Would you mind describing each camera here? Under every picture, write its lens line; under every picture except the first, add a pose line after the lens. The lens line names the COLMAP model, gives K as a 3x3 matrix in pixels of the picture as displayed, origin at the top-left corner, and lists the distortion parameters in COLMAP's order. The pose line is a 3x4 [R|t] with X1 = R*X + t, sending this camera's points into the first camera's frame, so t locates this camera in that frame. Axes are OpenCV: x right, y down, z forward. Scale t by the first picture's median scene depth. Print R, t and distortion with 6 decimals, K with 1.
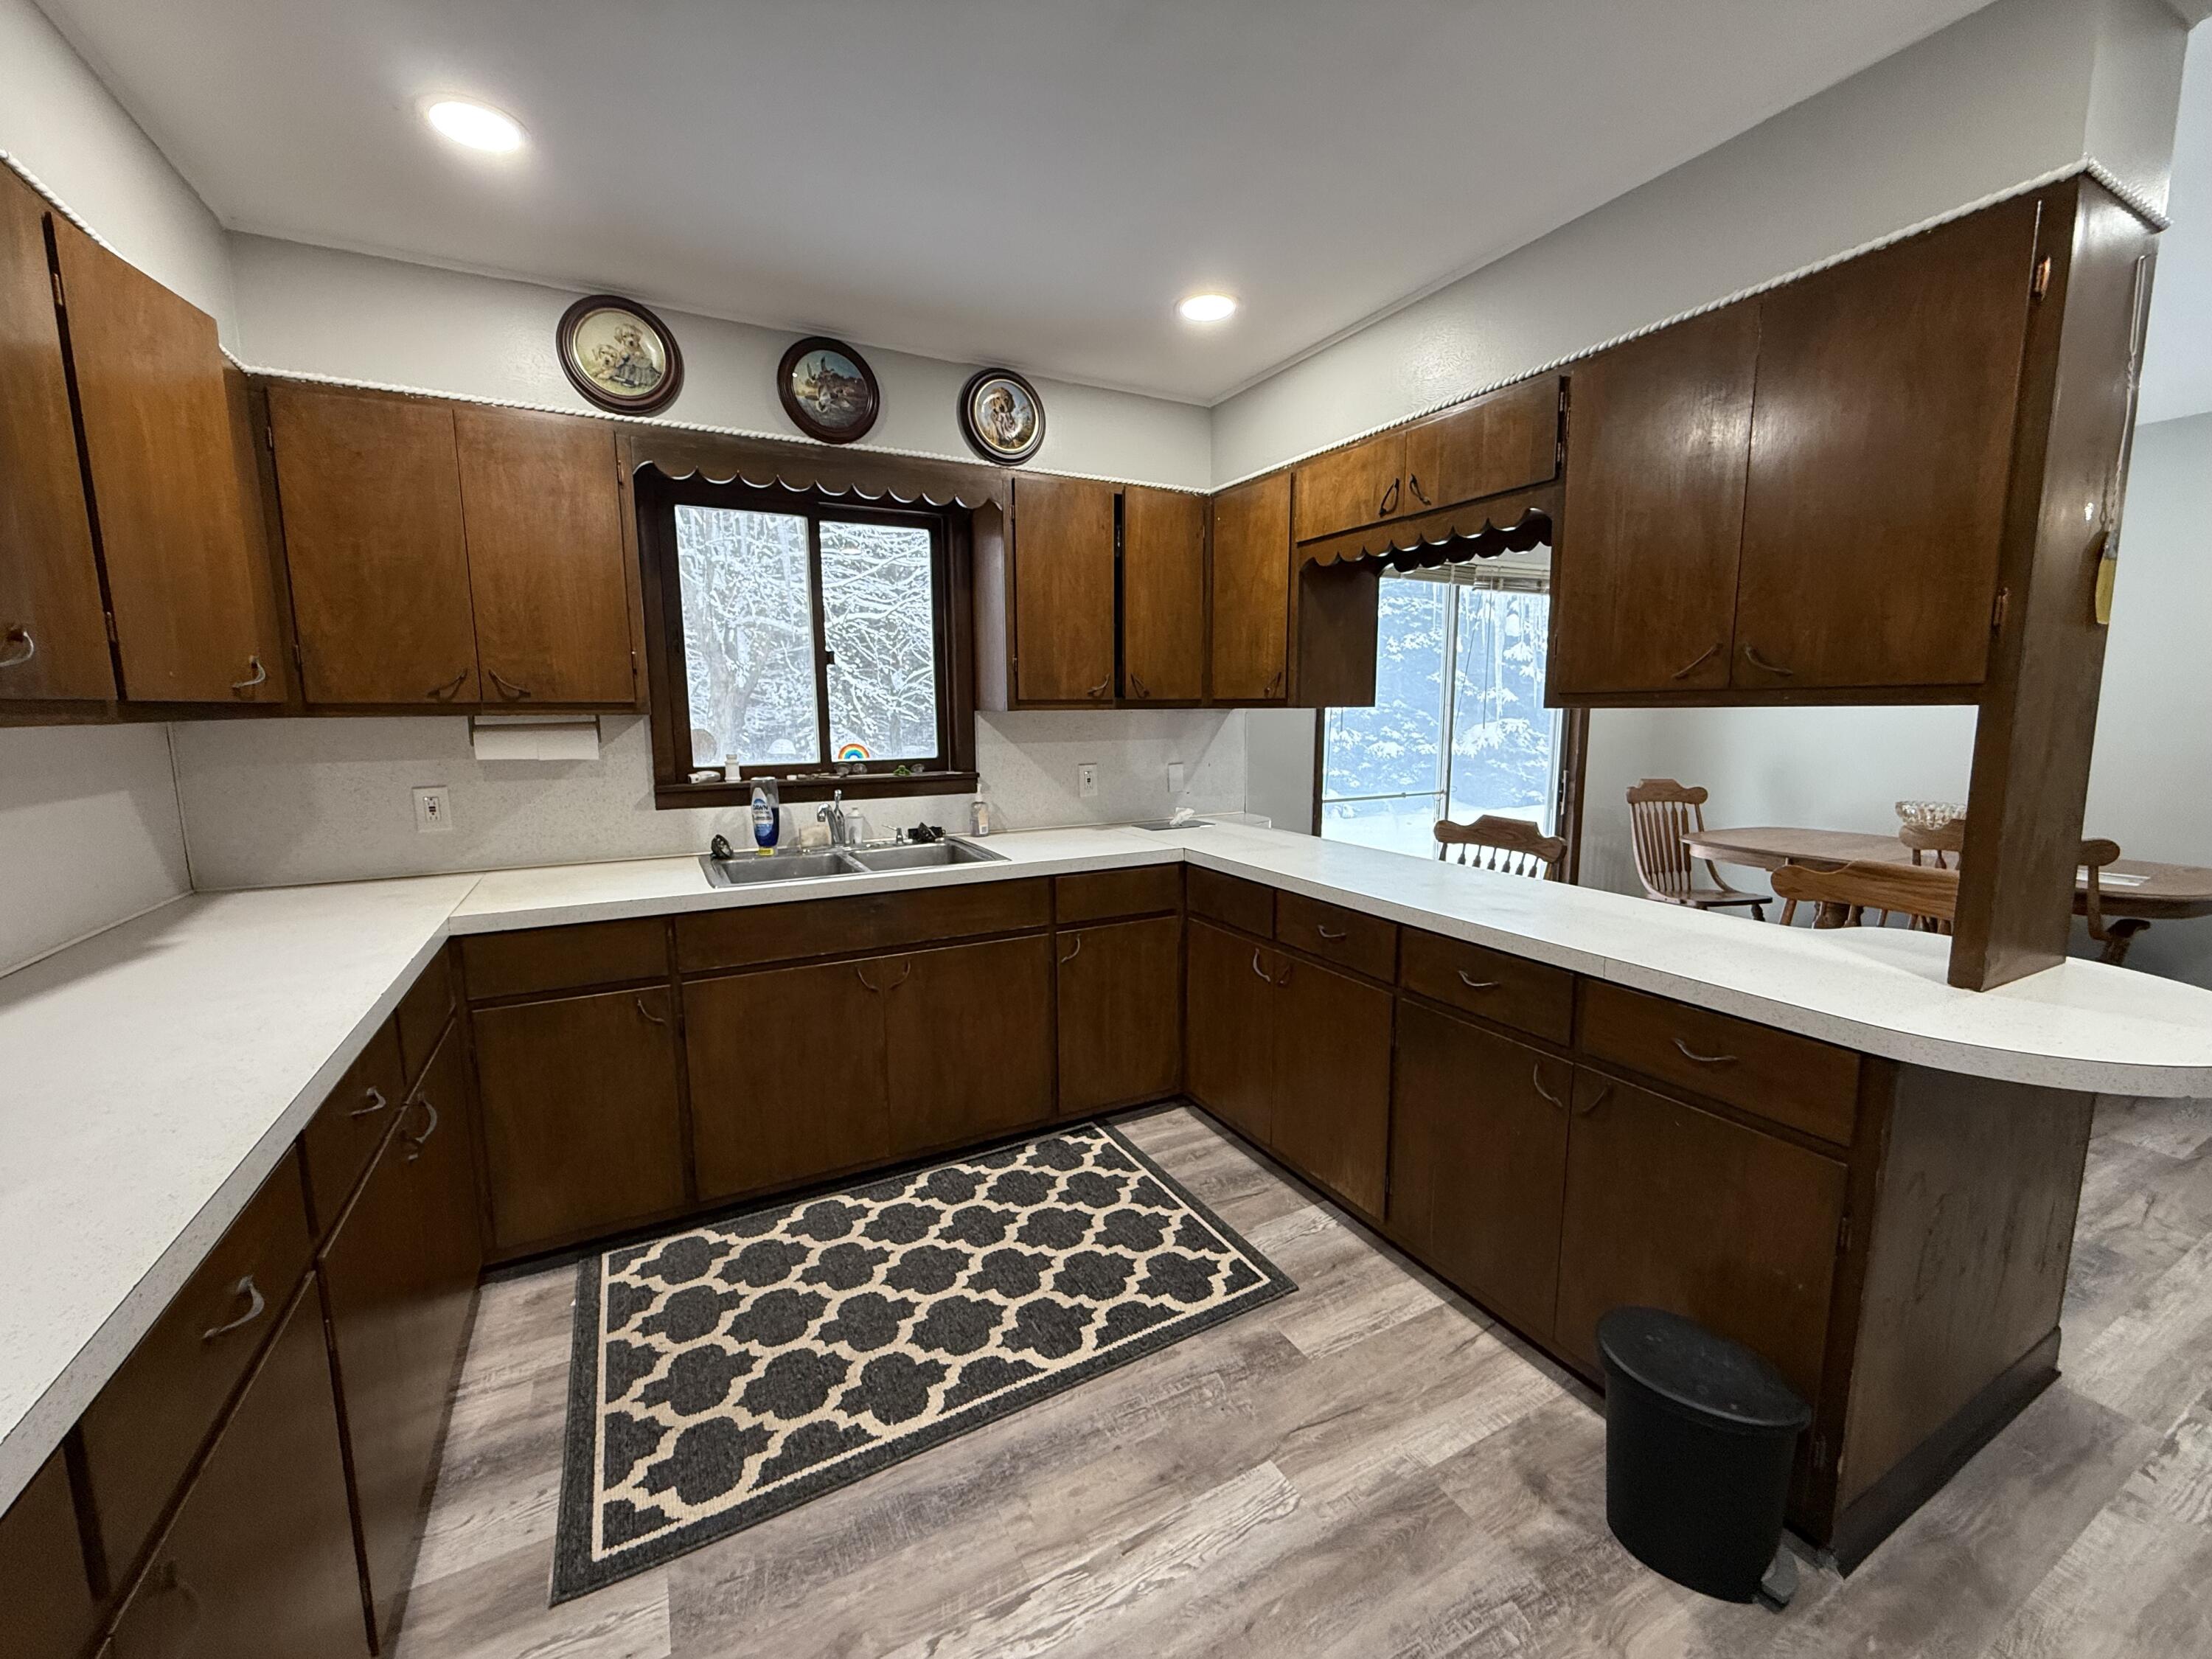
lens RADIAL K [[879.5, 0, 1101.2], [0, 879.5, 827.6], [0, 0, 1]] dist [-0.001747, -0.000188]
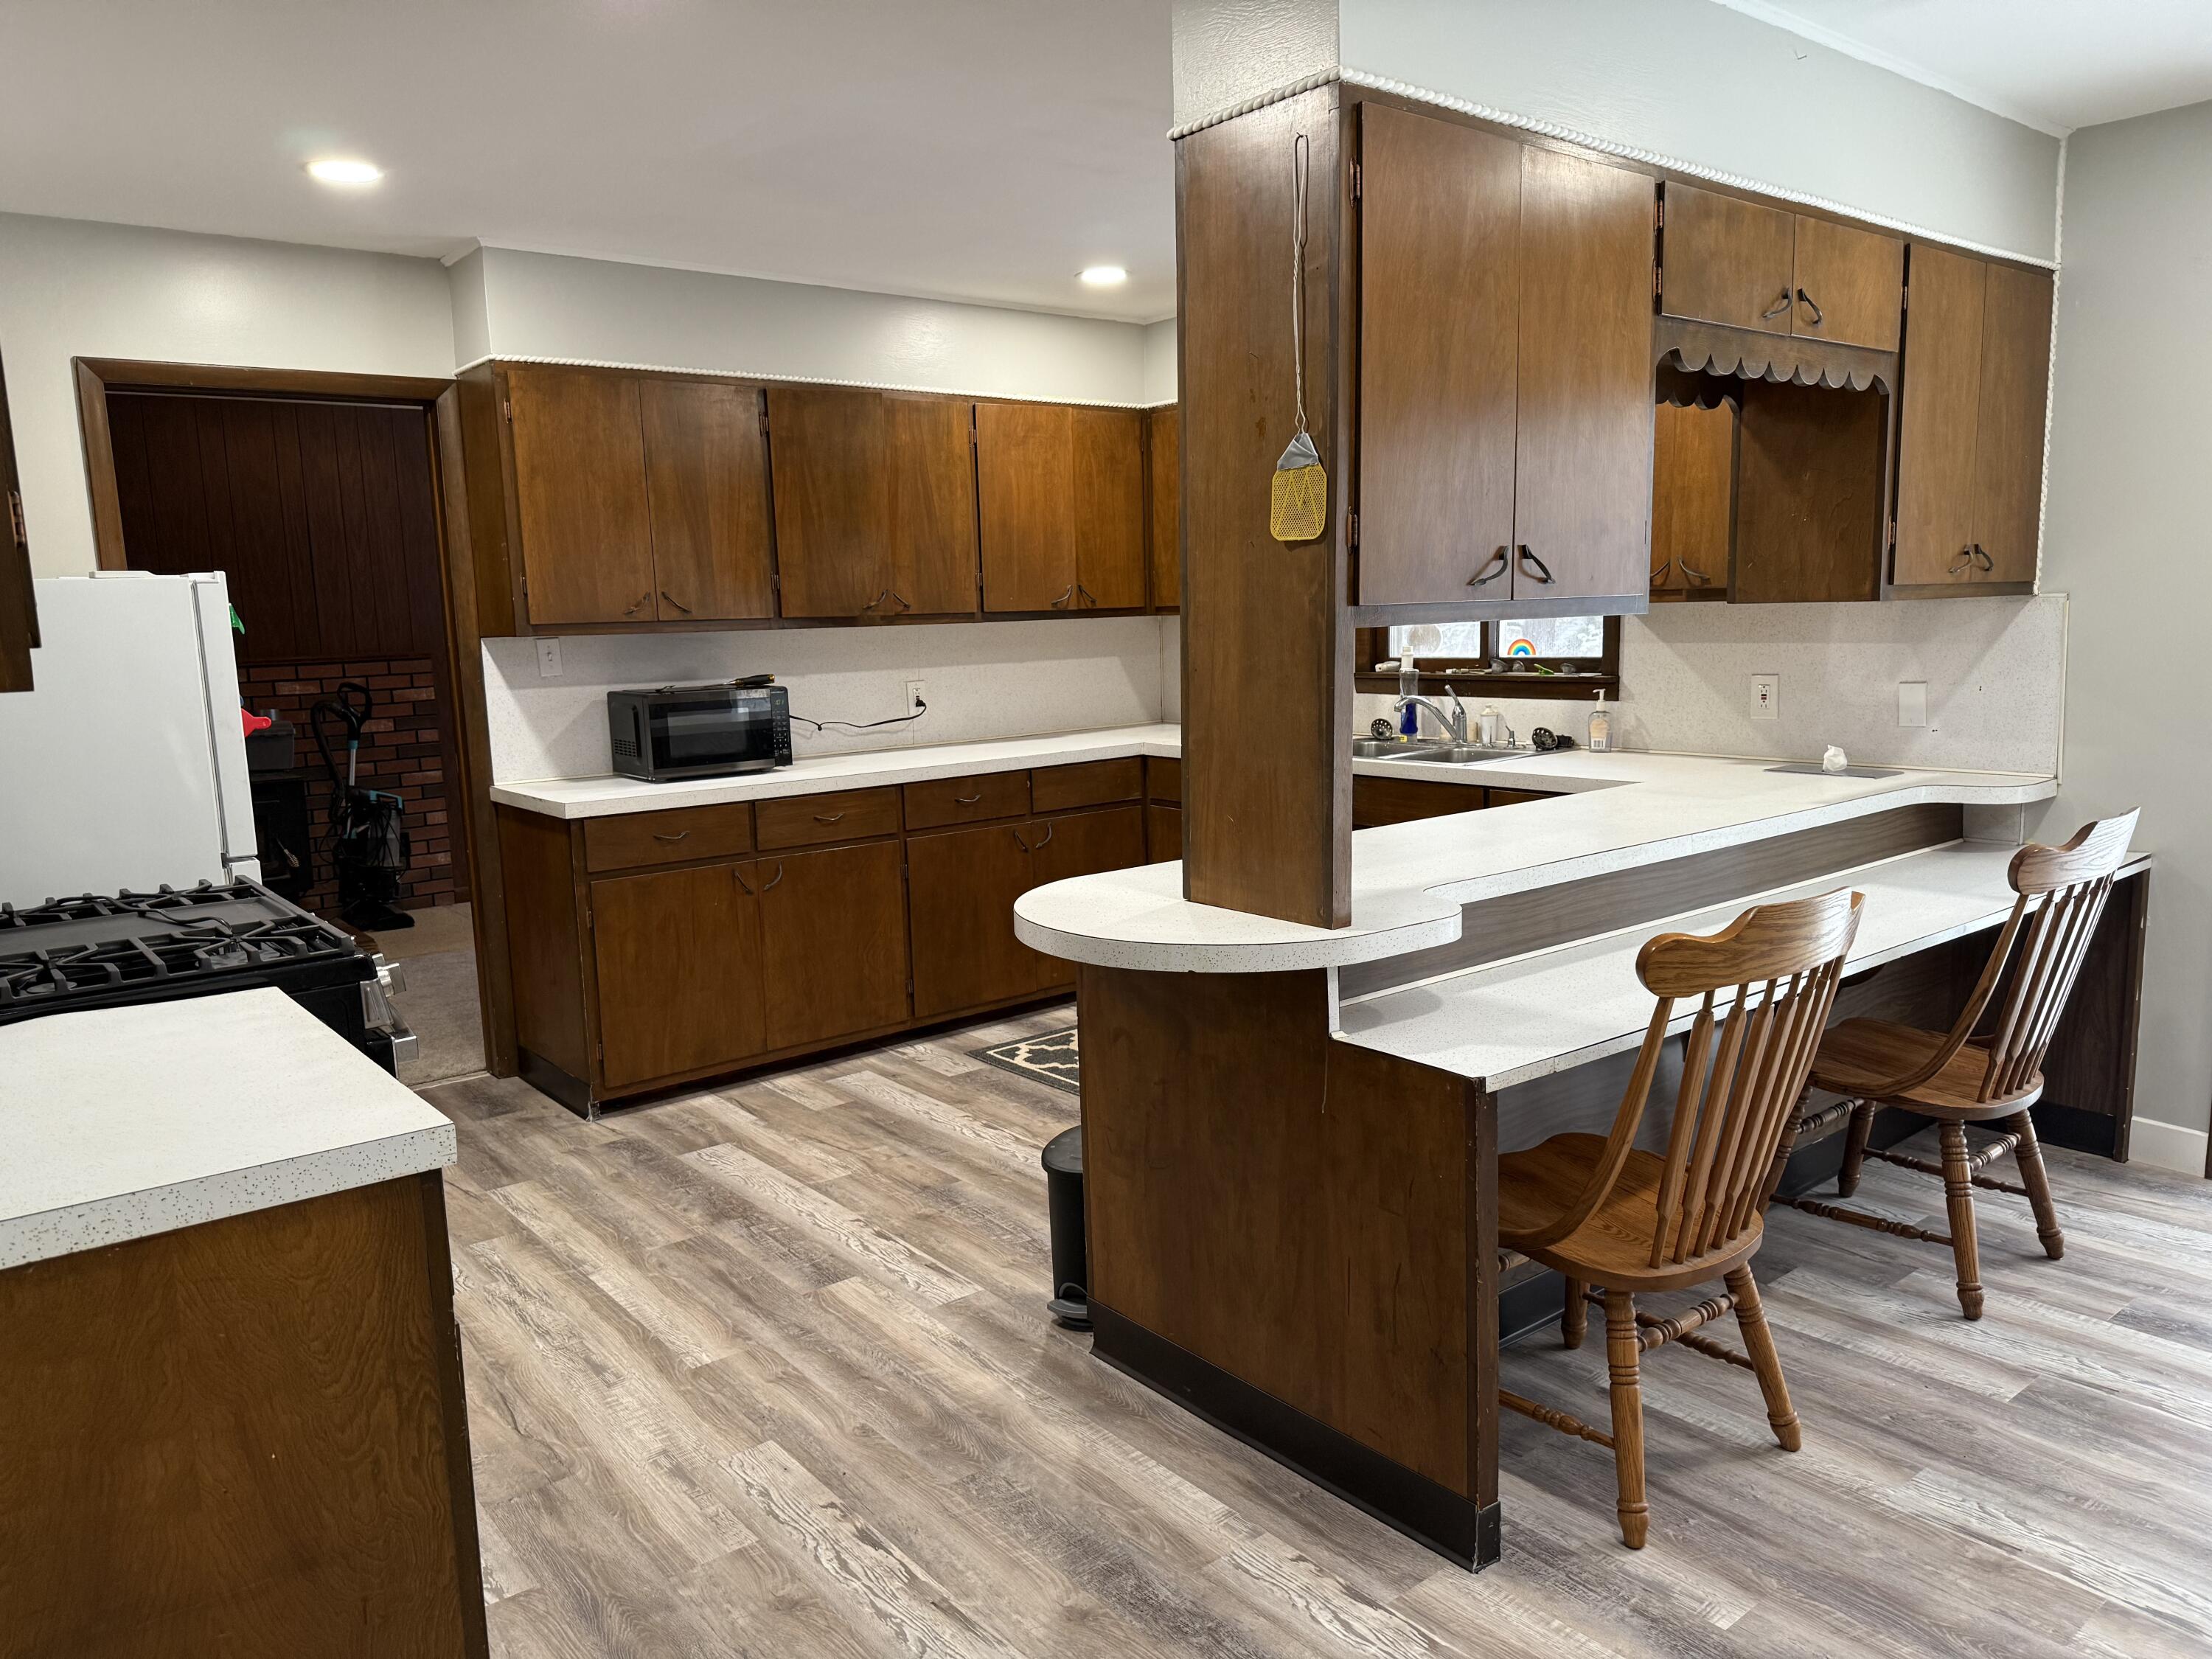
lens RADIAL K [[1523.7, 0, 1107.5], [0, 1523.7, 850.4], [0, 0, 1]] dist [0.061623, -0.013222]
pose [[0.194127, 0.157020, -0.968328, 1.705605], [-0.107801, 0.984543, 0.138038, -0.070001], [0.975035, 0.077589, 0.208054, 0.324666]]
